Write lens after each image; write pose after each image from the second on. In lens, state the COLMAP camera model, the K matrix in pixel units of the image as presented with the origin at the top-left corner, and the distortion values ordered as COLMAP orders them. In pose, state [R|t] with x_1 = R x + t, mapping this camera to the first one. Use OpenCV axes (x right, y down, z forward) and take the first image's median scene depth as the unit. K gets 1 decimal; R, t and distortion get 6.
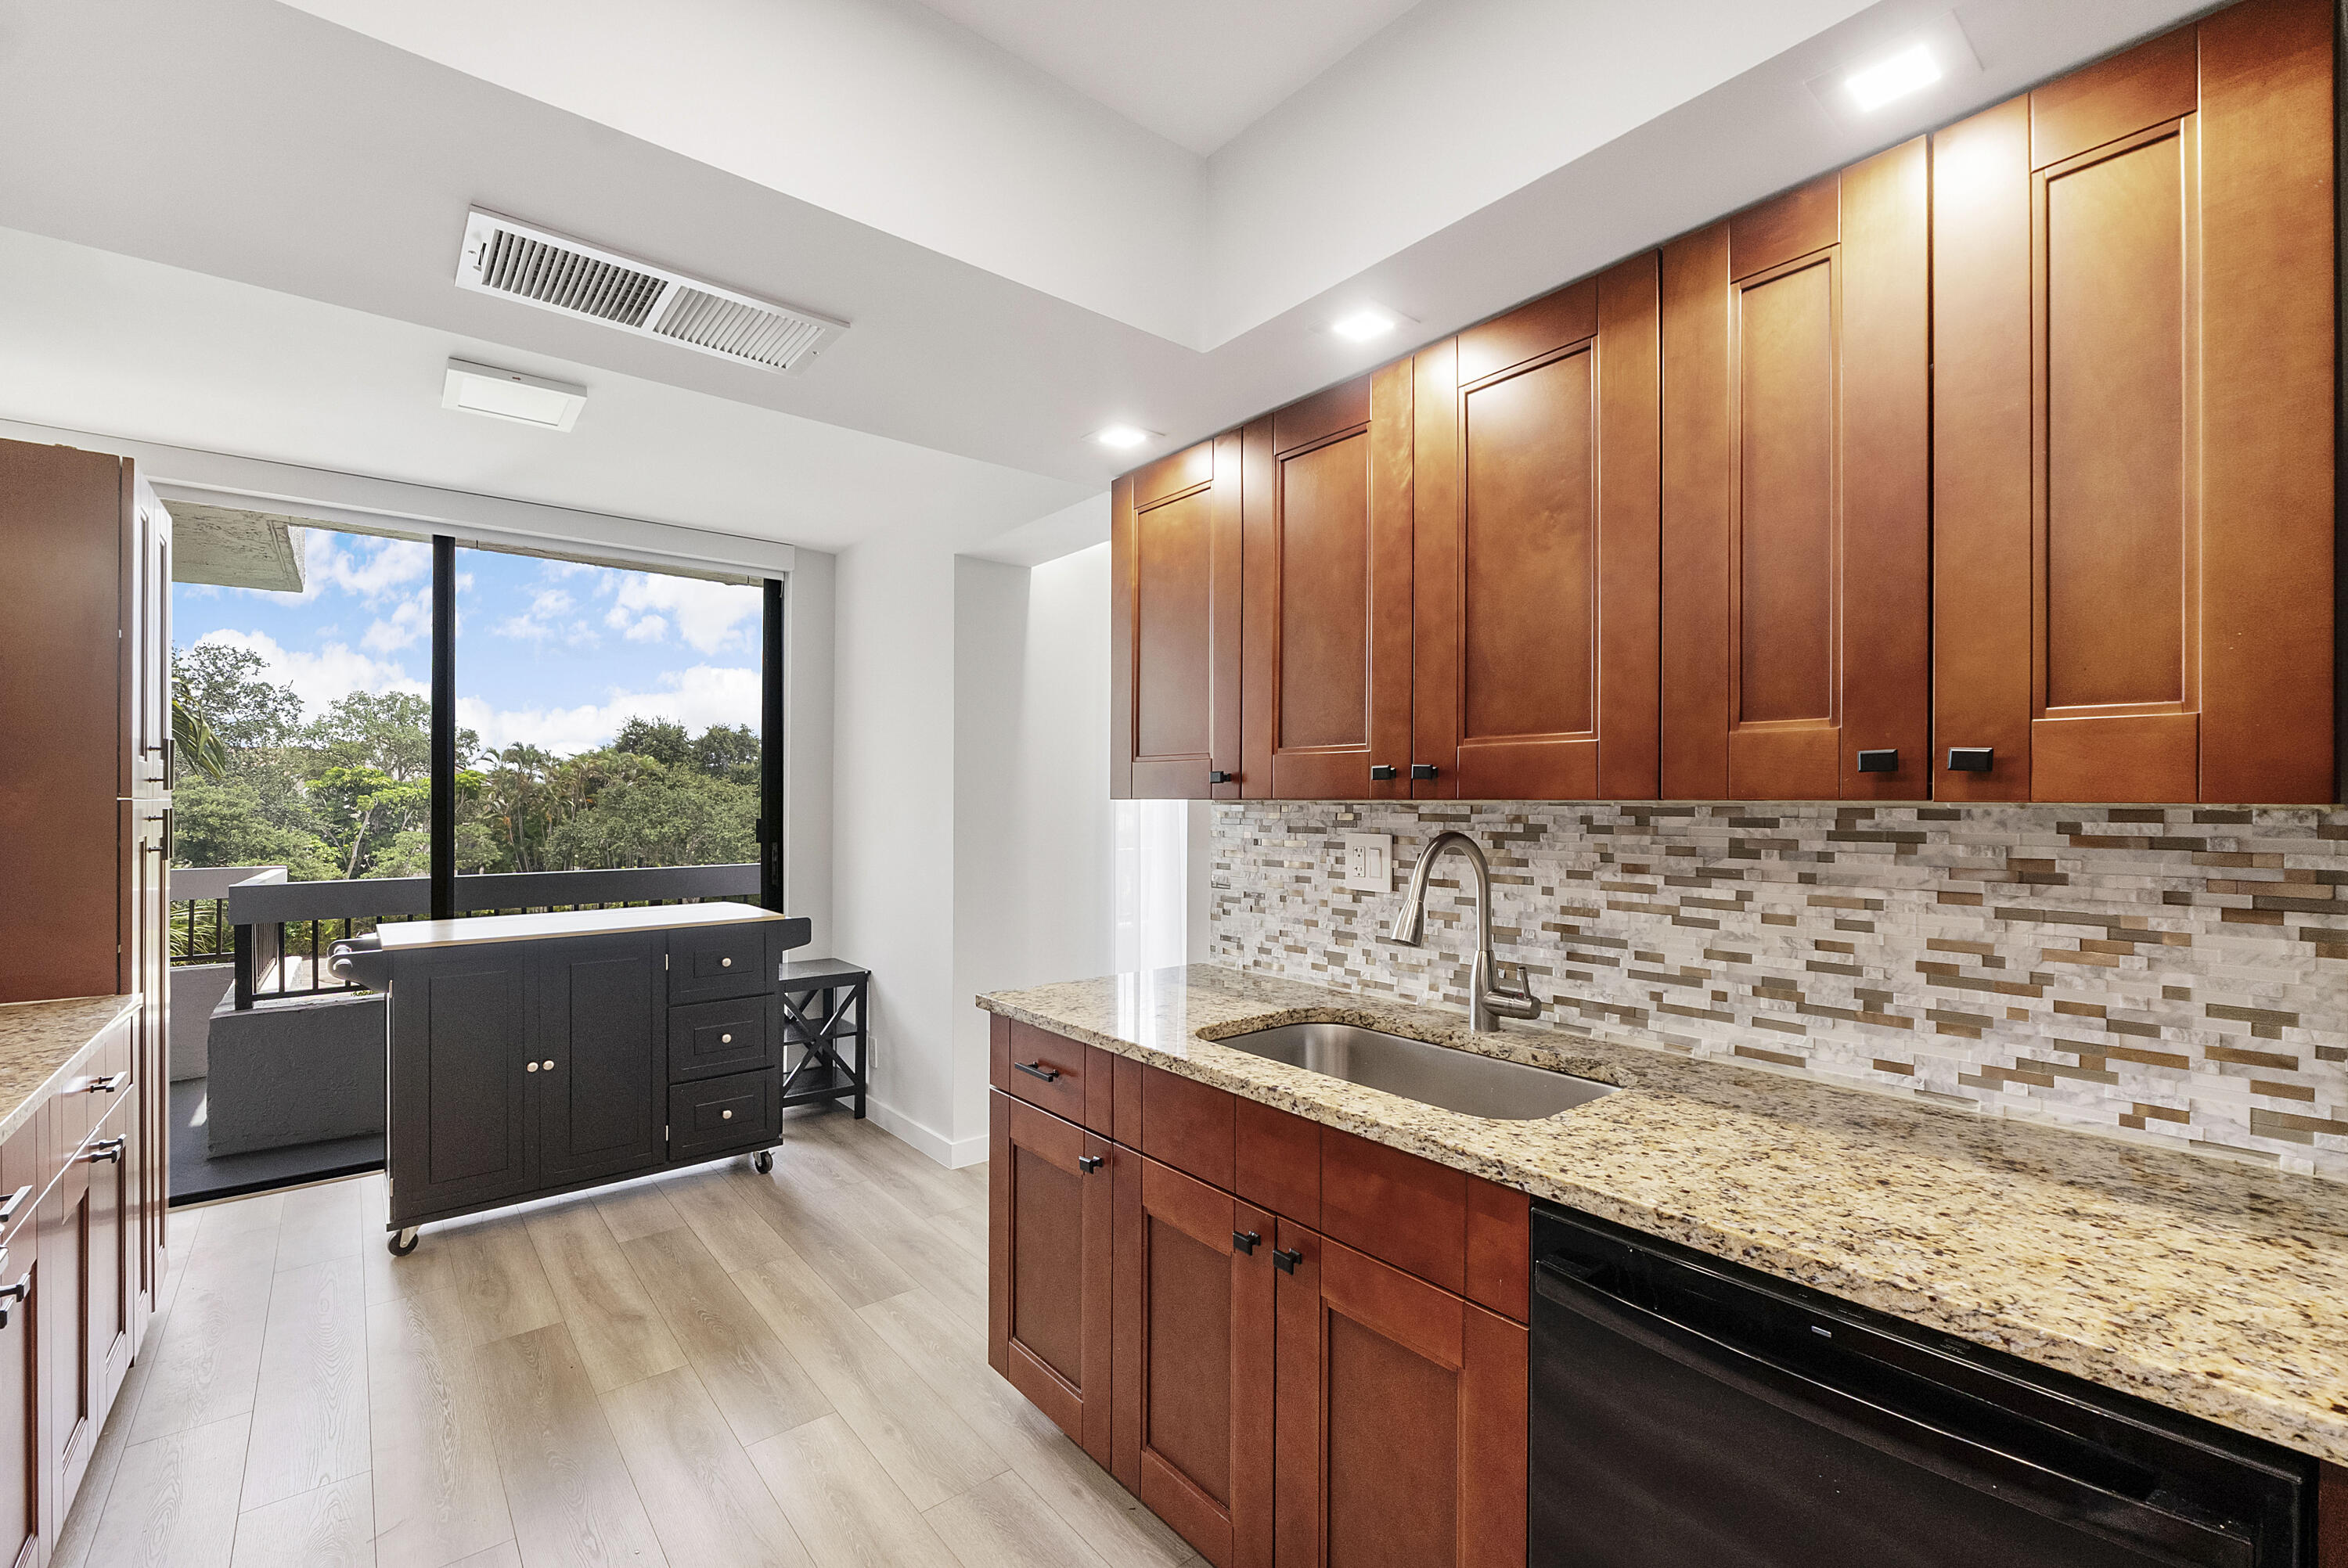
lens RADIAL K [[999.4, 0, 1171.1], [0, 999.4, 800.0], [0, 0, 1]] dist [-0.006797, -0.000137]
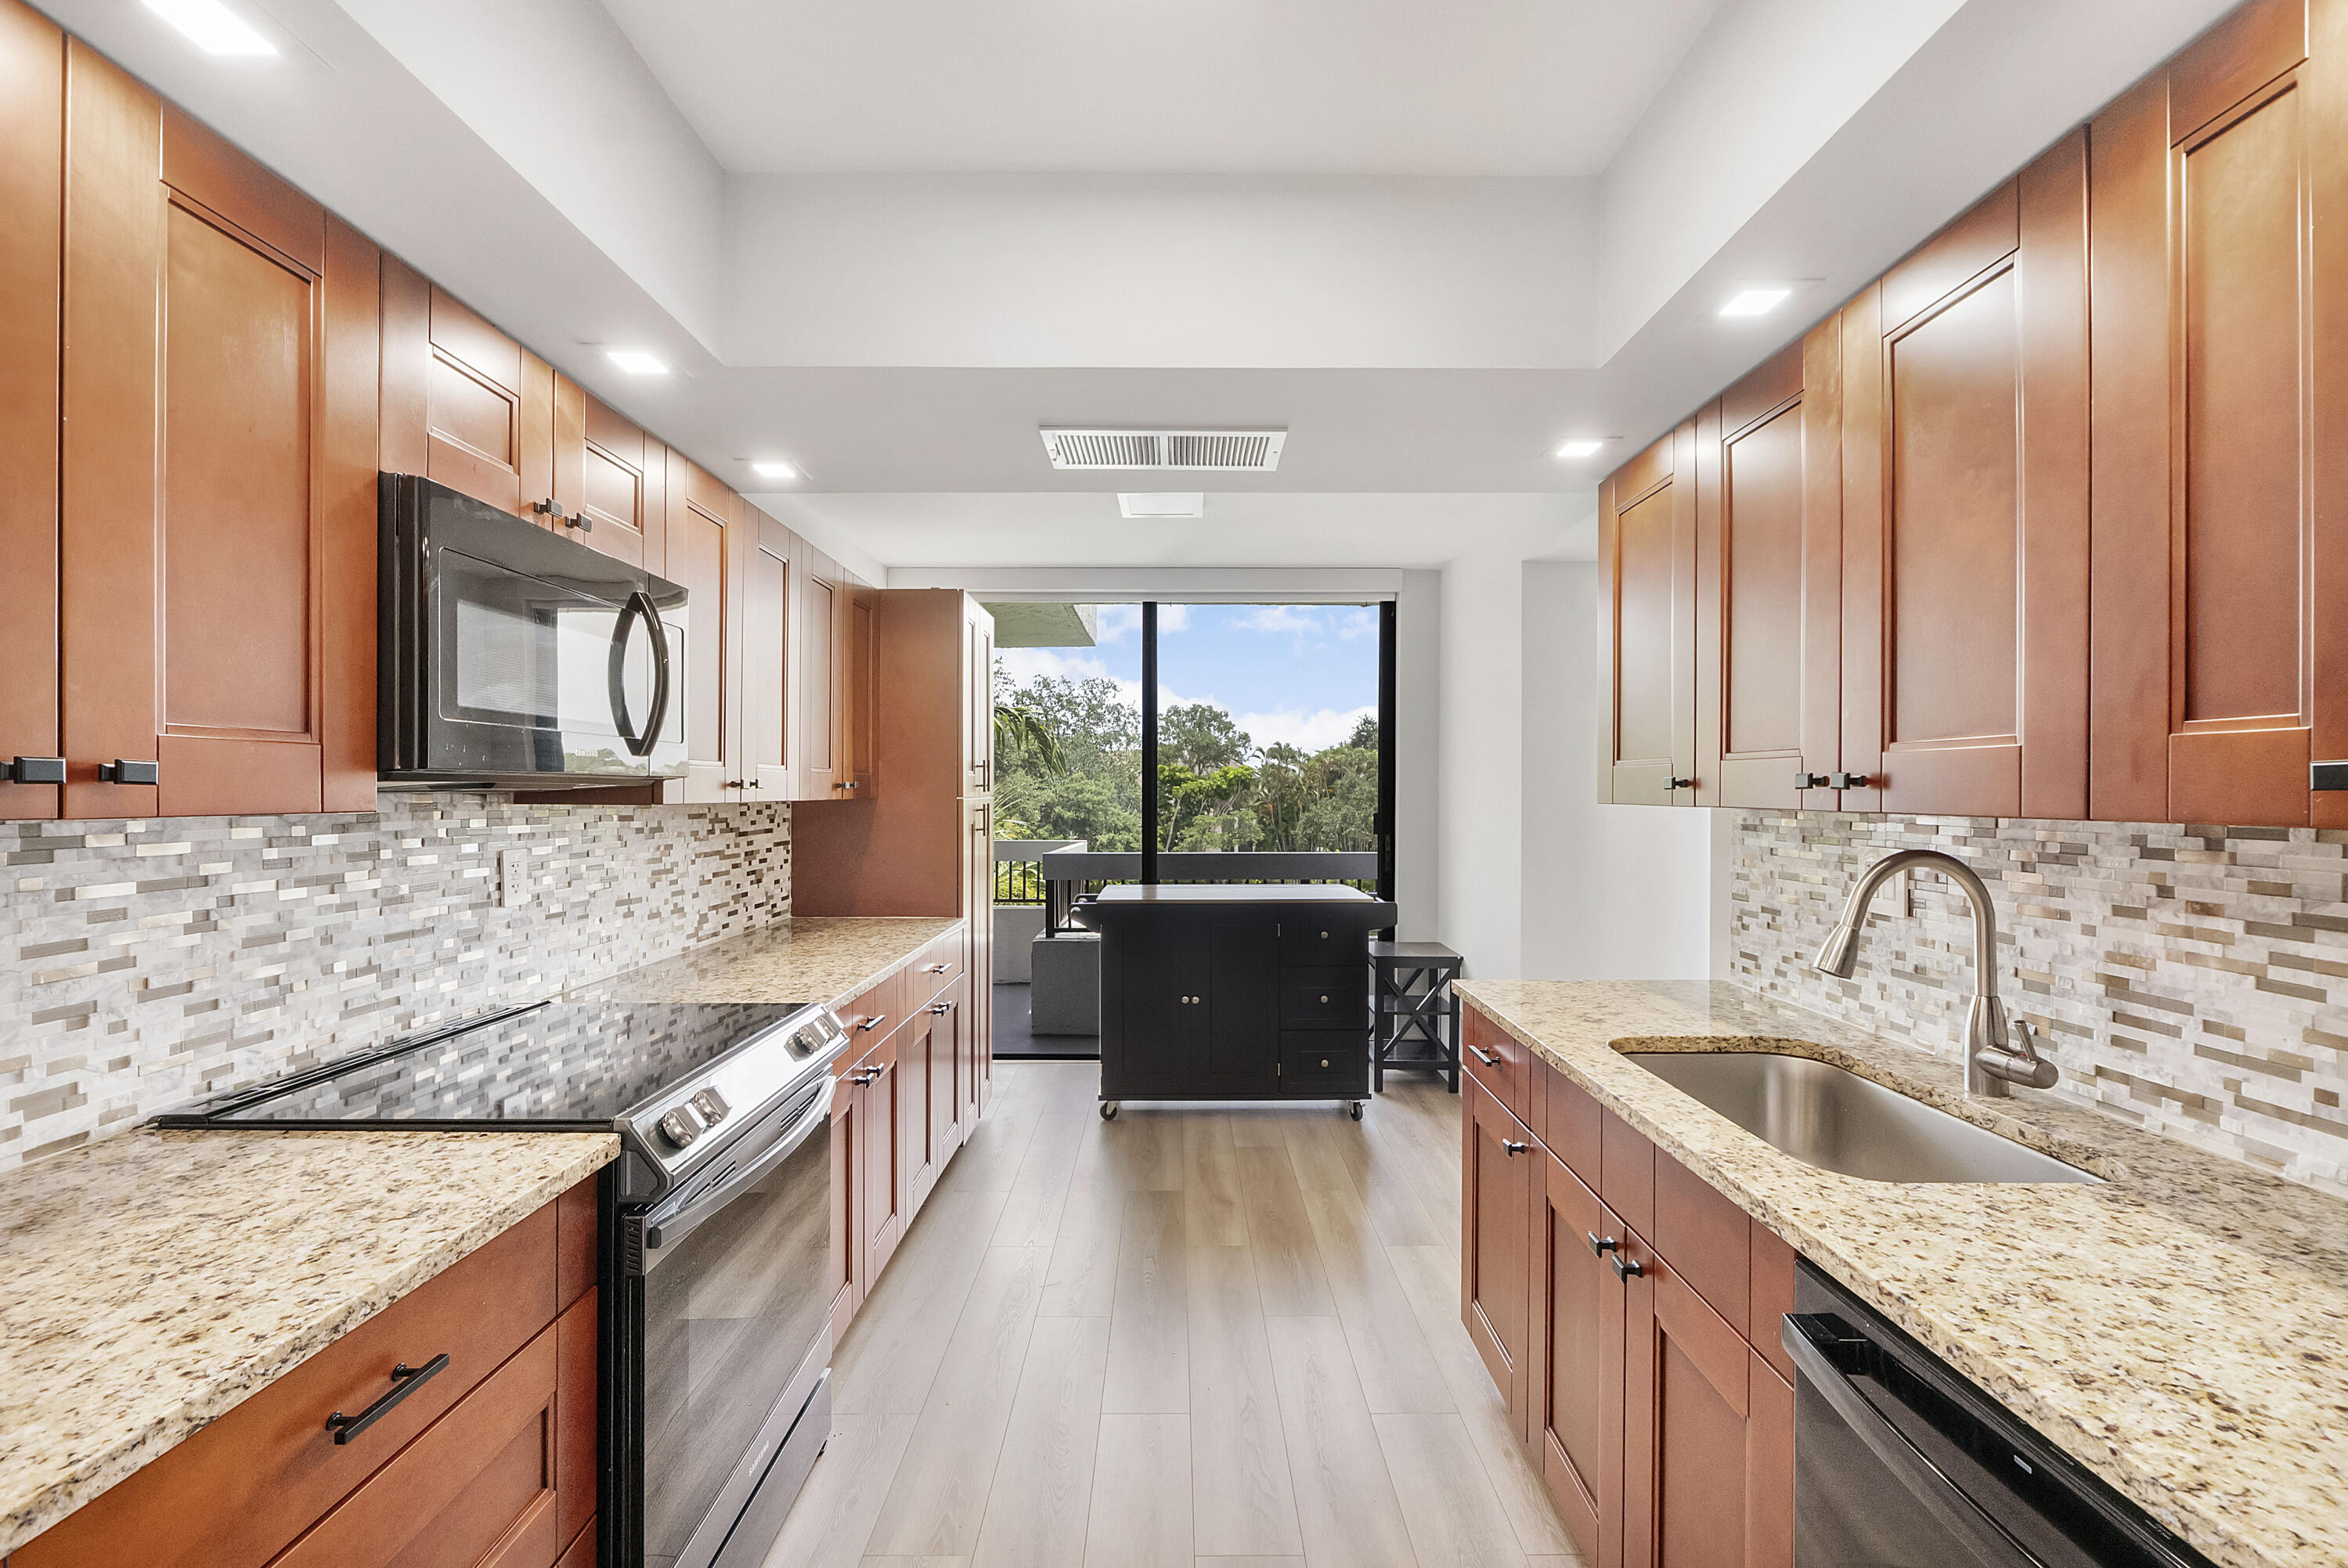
lens RADIAL K [[999.4, 0, 1167.9], [0, 999.4, 789.0], [0, 0, 1]] dist [-0.006797, -0.000137]
pose [[0.767134, -0.000267, -0.641487, 0.231682], [-0.000057, 1.000000, -0.000485, -0.013217], [0.641487, 0.000409, 0.767134, -0.039186]]
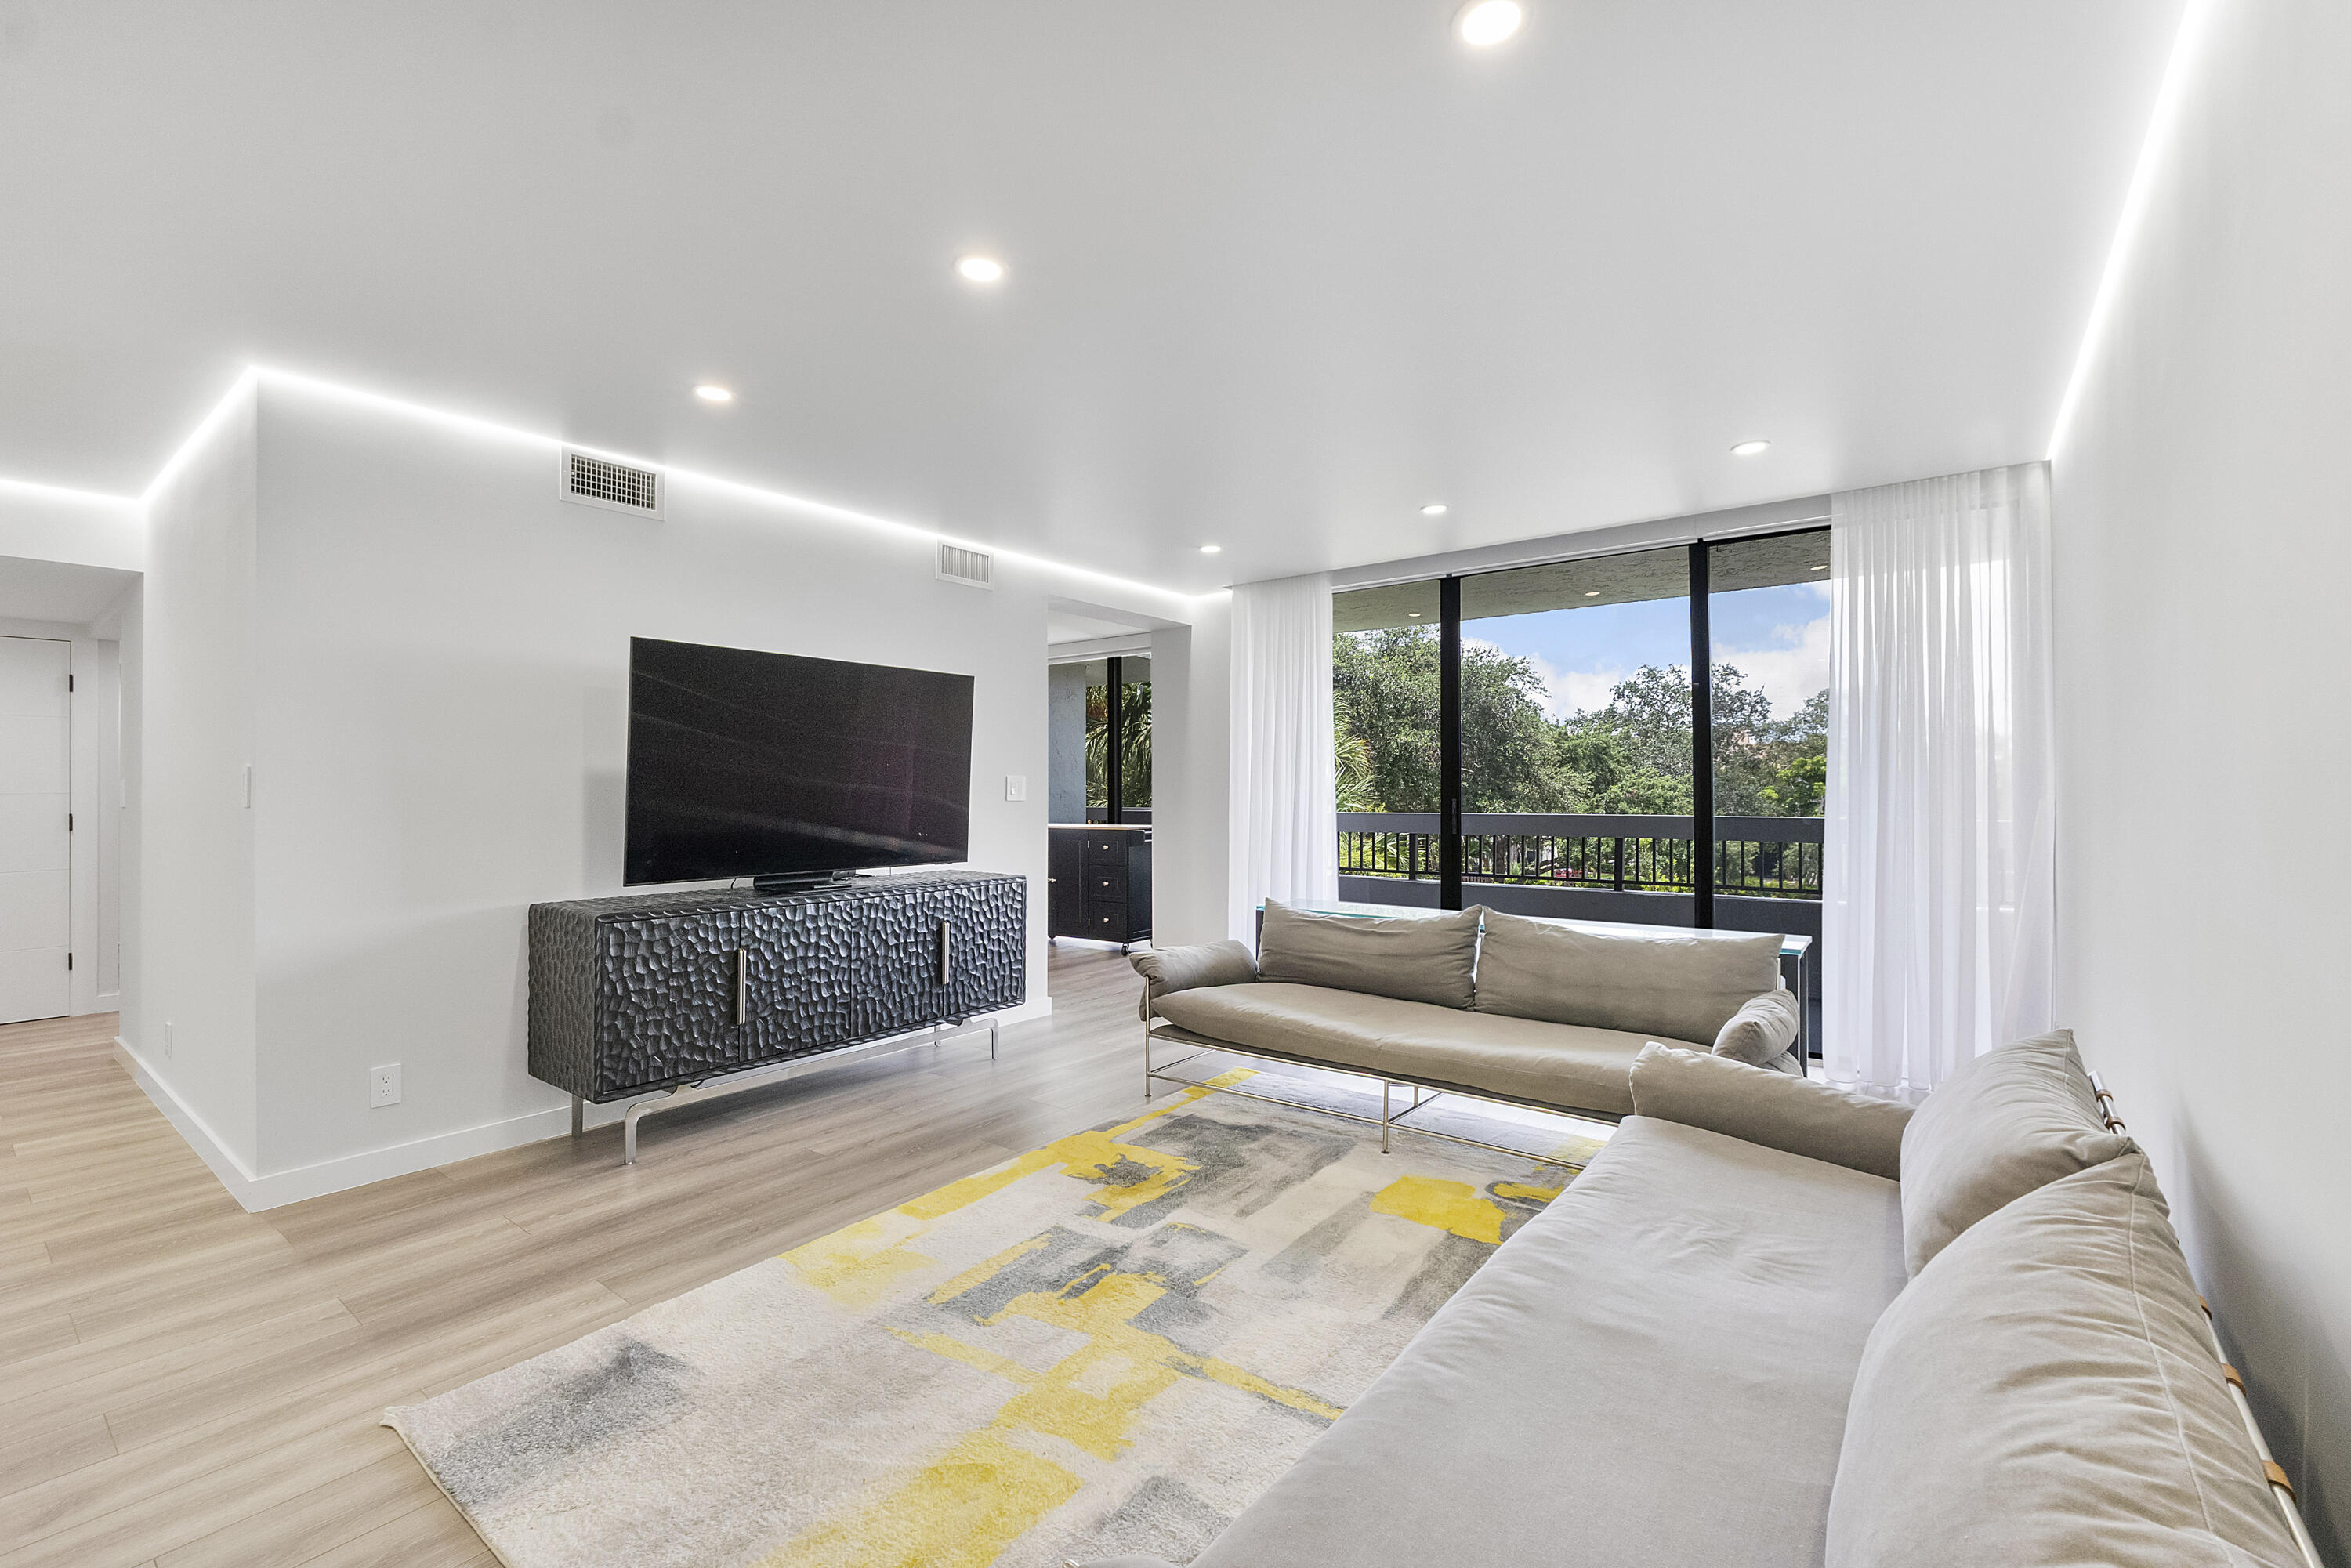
lens RADIAL K [[1000.8, 0, 1174.0], [0, 1000.8, 792.7], [0, 0, 1]] dist [-0.005275, -0.000538]
pose [[0.224136, 0.003070, -0.974553, 2.222037], [0.001618, 0.999992, 0.003523, 0.037222], [0.974556, -0.002366, 0.224130, 0.829731]]
